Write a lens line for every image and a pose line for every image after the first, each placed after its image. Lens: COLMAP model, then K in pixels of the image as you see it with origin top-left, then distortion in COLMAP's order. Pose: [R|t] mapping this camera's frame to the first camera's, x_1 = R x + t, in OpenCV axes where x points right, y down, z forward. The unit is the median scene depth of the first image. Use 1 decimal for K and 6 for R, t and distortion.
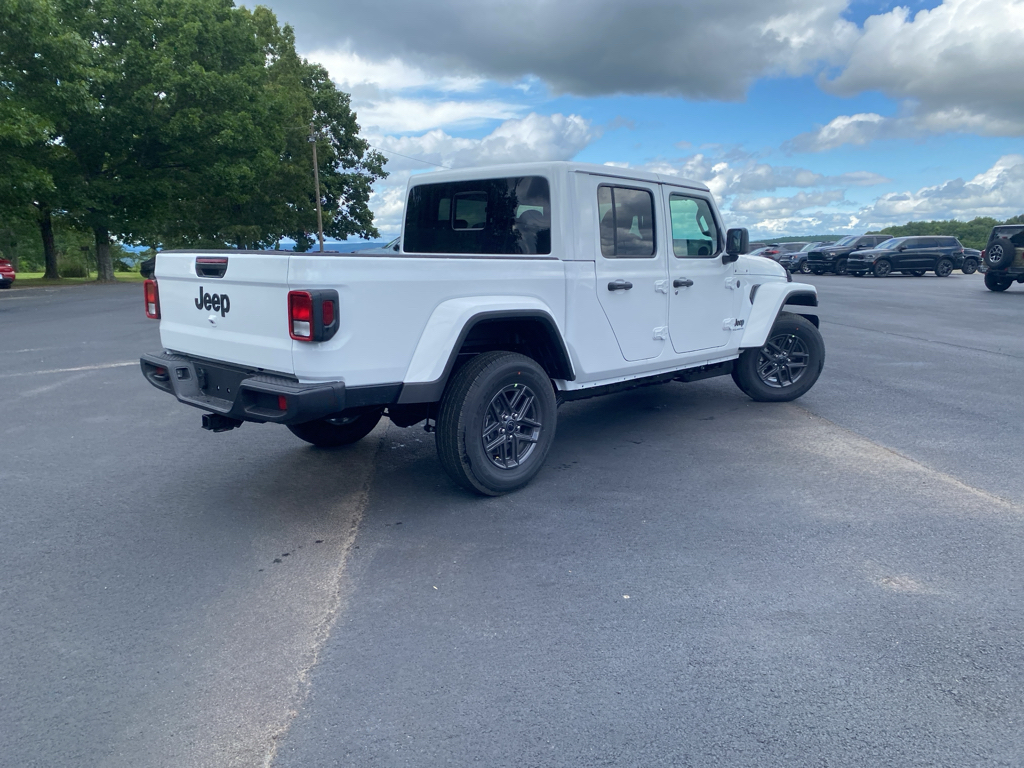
lens RADIAL K [[760.7, 0, 513.9], [0, 760.7, 381.4], [0, 0, 1]] dist [0.012561, -0.018029]
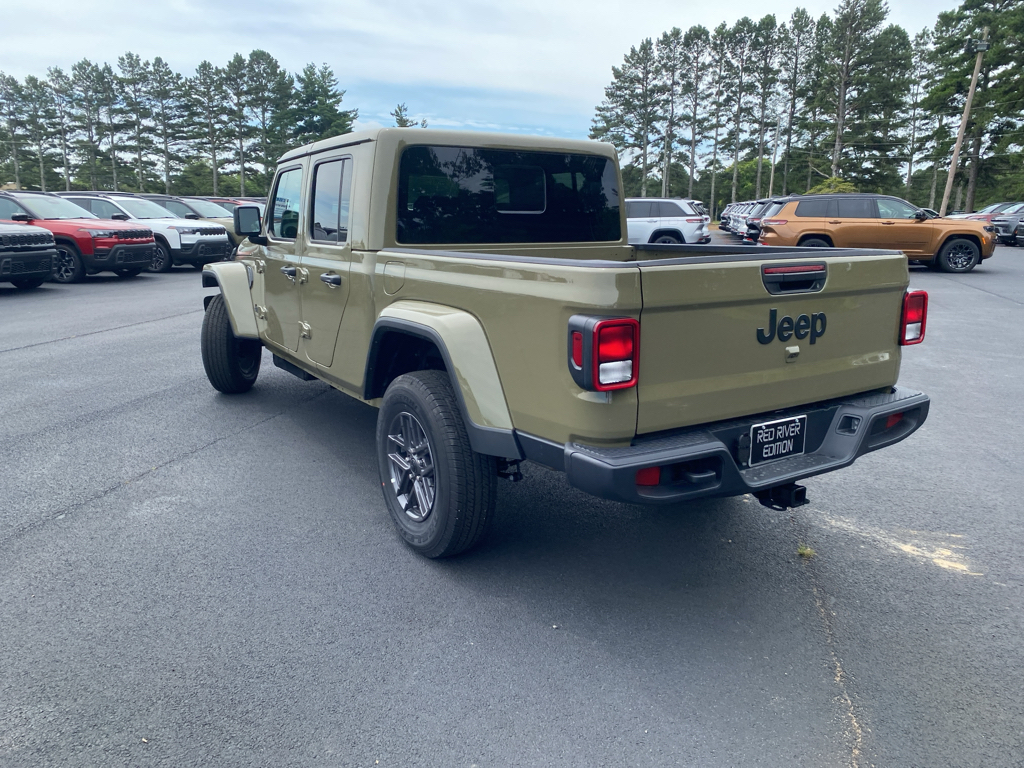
lens RADIAL K [[760.7, 0, 524.0], [0, 760.7, 357.8], [0, 0, 1]] dist [0.012561, -0.018029]
pose [[0.261783, -0.186112, 0.947012, -0.096196], [0.166987, 0.975166, 0.145484, -0.018821], [-0.950571, 0.120054, 0.286361, 0.088246]]
